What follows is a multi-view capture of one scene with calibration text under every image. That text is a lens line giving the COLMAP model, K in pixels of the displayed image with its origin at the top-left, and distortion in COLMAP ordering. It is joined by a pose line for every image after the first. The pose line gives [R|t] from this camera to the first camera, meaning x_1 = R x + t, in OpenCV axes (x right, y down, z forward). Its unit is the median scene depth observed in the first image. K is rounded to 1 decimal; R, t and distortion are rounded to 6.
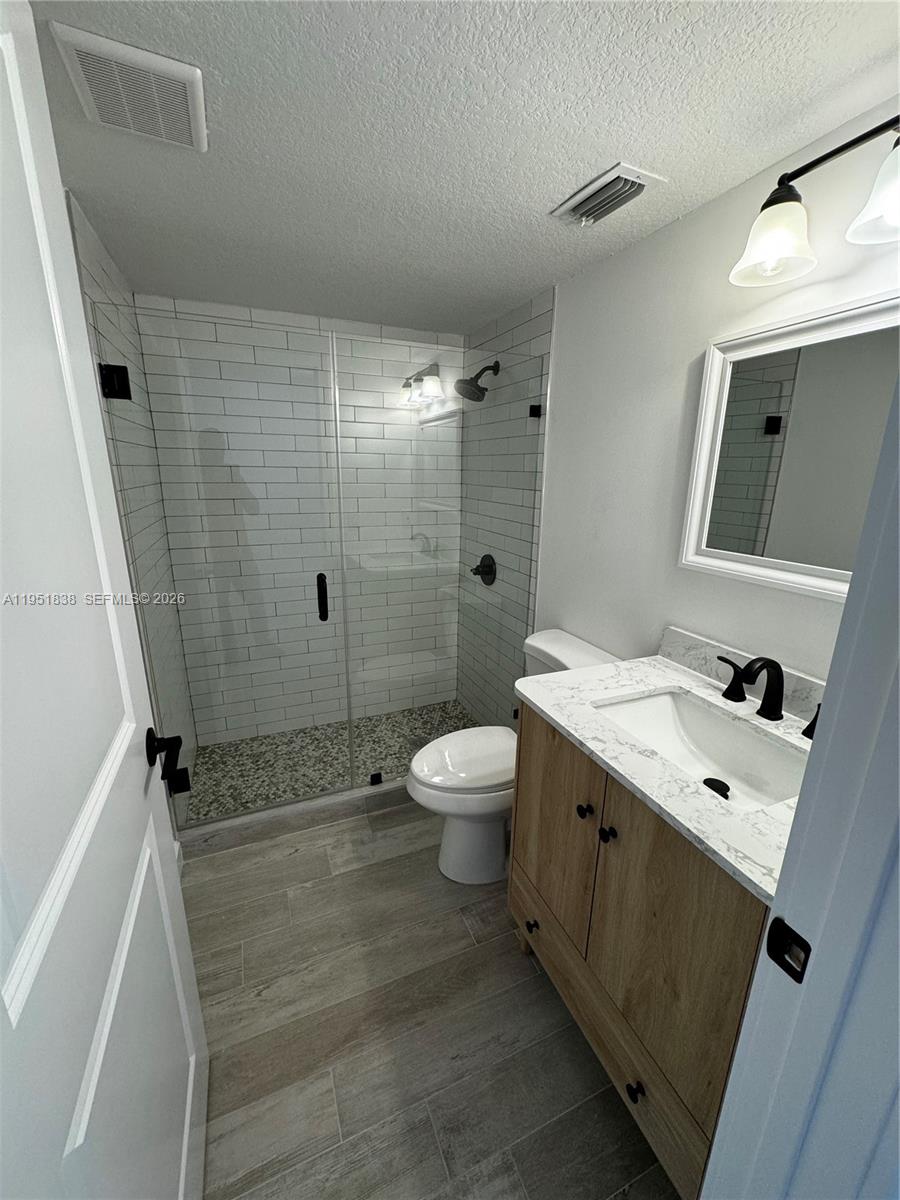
lens RADIAL K [[480.7, 0, 452.5], [0, 480.7, 602.3], [0, 0, 1]] dist [0.001453, 0.000112]
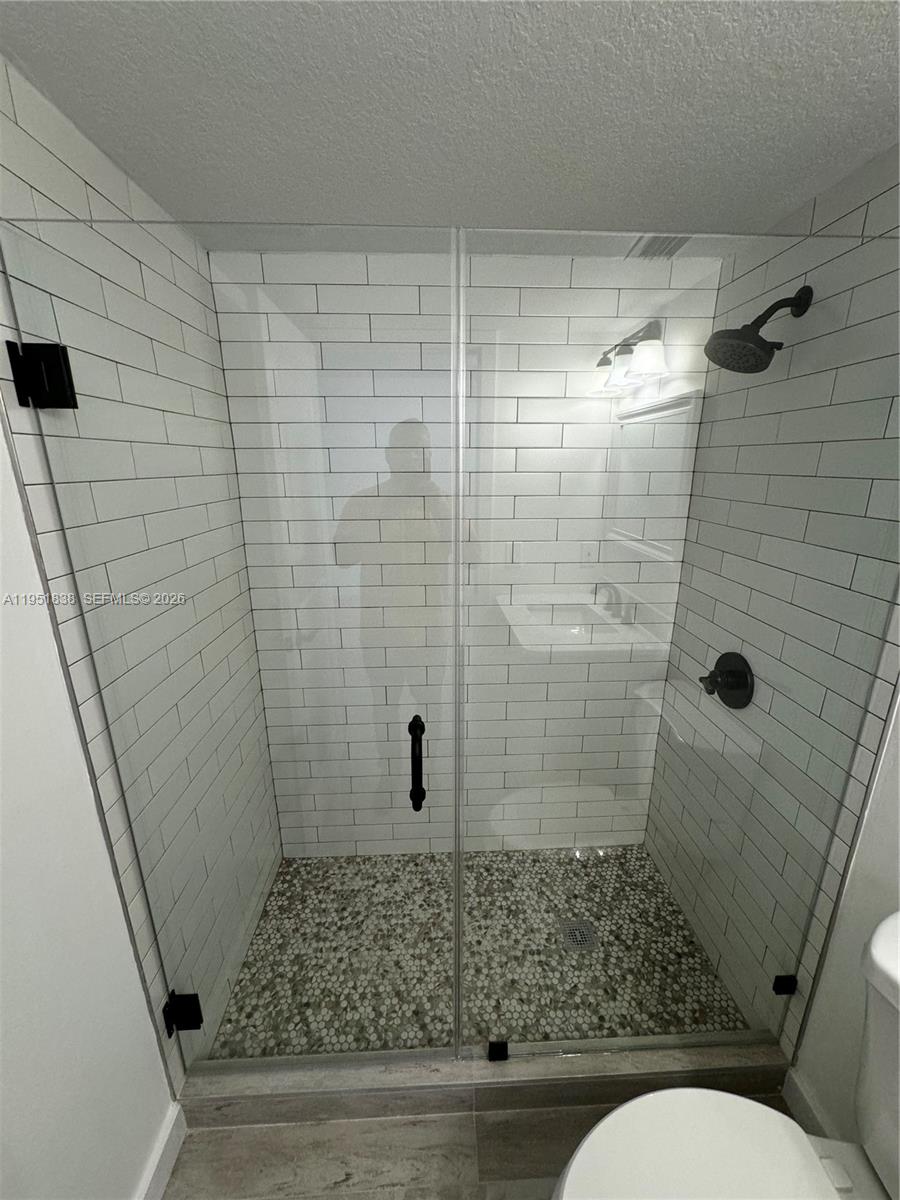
lens RADIAL K [[480.7, 0, 452.5], [0, 480.7, 602.3], [0, 0, 1]] dist [0.001453, 0.000112]
pose [[0.937287, 0.079710, -0.339322, -0.066142], [-0.076277, 0.996811, 0.023464, -0.198740], [0.340110, 0.003890, 0.940378, 0.506236]]
